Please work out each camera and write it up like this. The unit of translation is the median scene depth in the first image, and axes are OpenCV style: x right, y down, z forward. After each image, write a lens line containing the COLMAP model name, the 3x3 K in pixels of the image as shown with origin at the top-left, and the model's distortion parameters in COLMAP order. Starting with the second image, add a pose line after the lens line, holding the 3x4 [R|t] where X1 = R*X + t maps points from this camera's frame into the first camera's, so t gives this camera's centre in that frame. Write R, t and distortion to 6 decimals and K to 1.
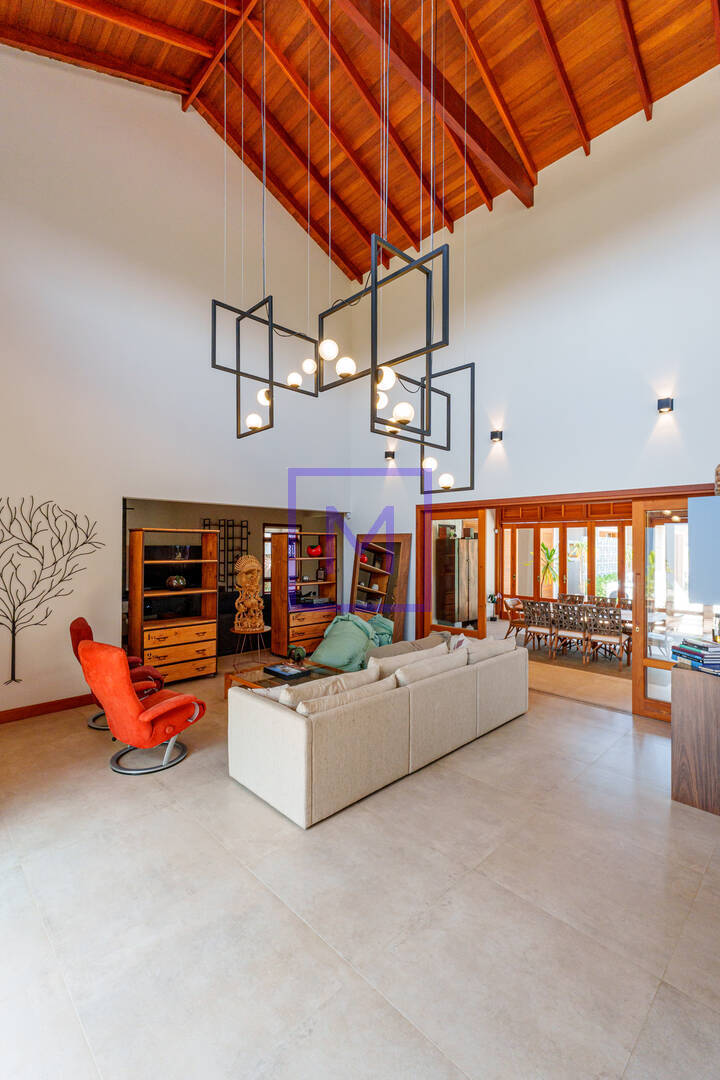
lens RADIAL K [[471.5, 0, 346.6], [0, 471.5, 541.2], [0, 0, 1]] dist [0.002722, 0.000214]
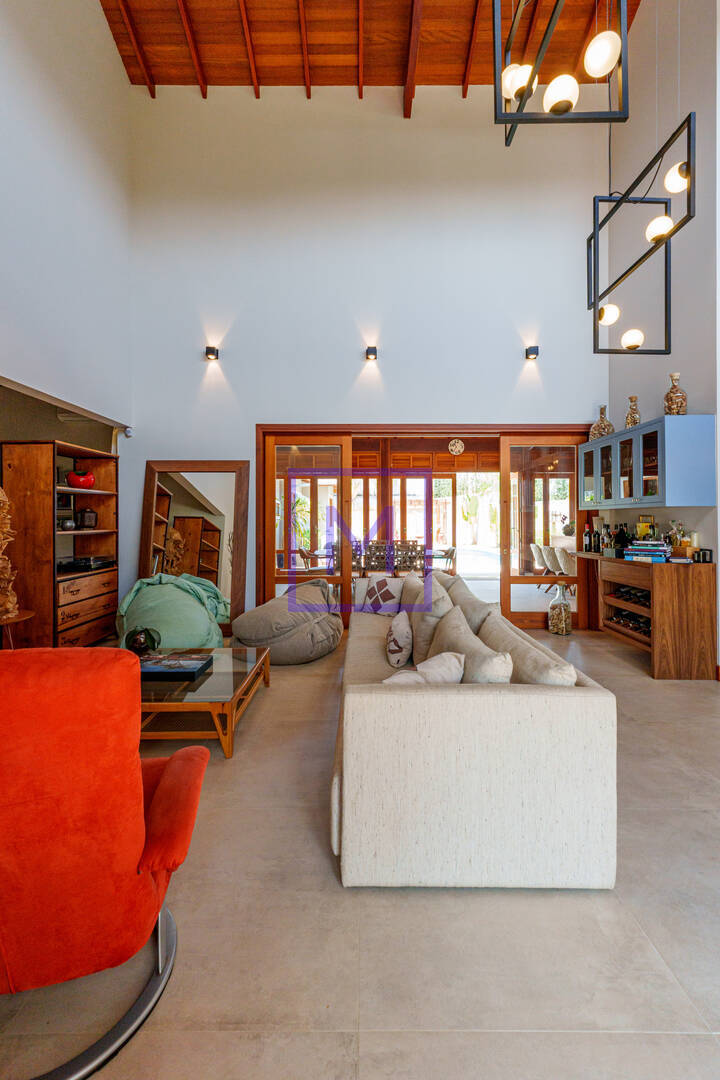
lens RADIAL K [[467.4, 0, 363.9], [0, 467.4, 512.6], [0, 0, 1]] dist [0.008438, 0.000339]
pose [[0.681852, 0.003717, 0.731481, -0.347520], [-0.004448, 0.999990, -0.000936, 0.081382], [-0.731477, -0.002616, 0.681861, 0.412540]]
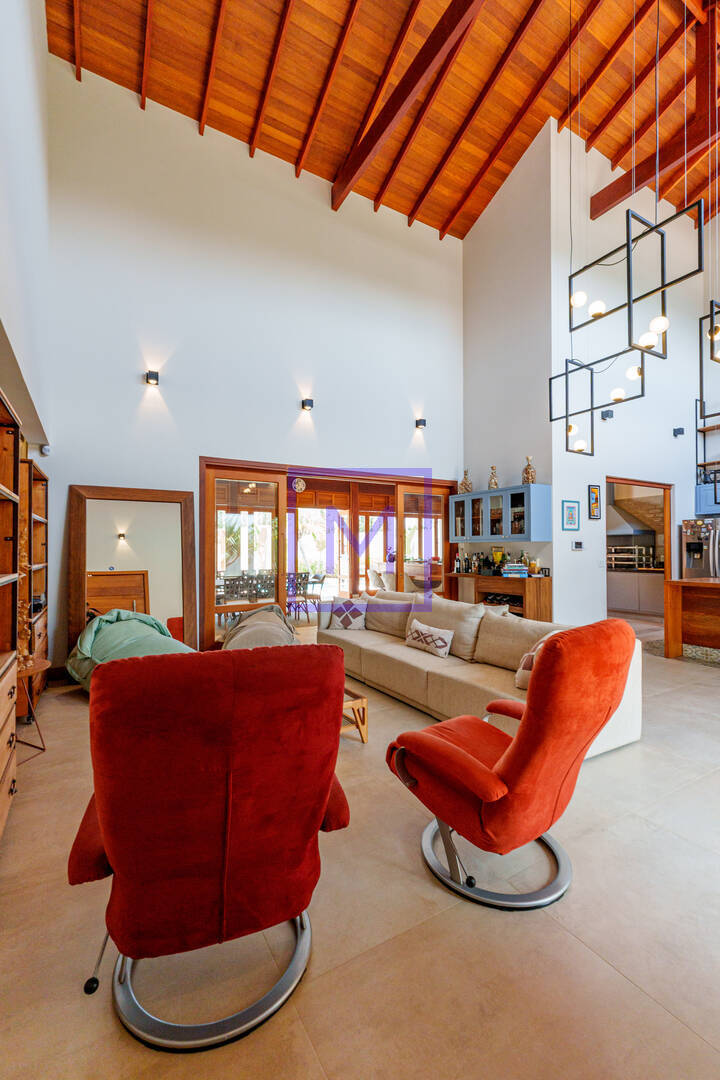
lens RADIAL K [[452.7, 0, 354.2], [0, 452.7, 544.1], [0, 0, 1]] dist [0.002133, 0.000412]
pose [[0.224862, 0.008674, 0.974352, -0.617876], [-0.005806, 0.999955, -0.007562, 0.086226], [-0.974373, -0.003956, 0.224902, 0.691905]]
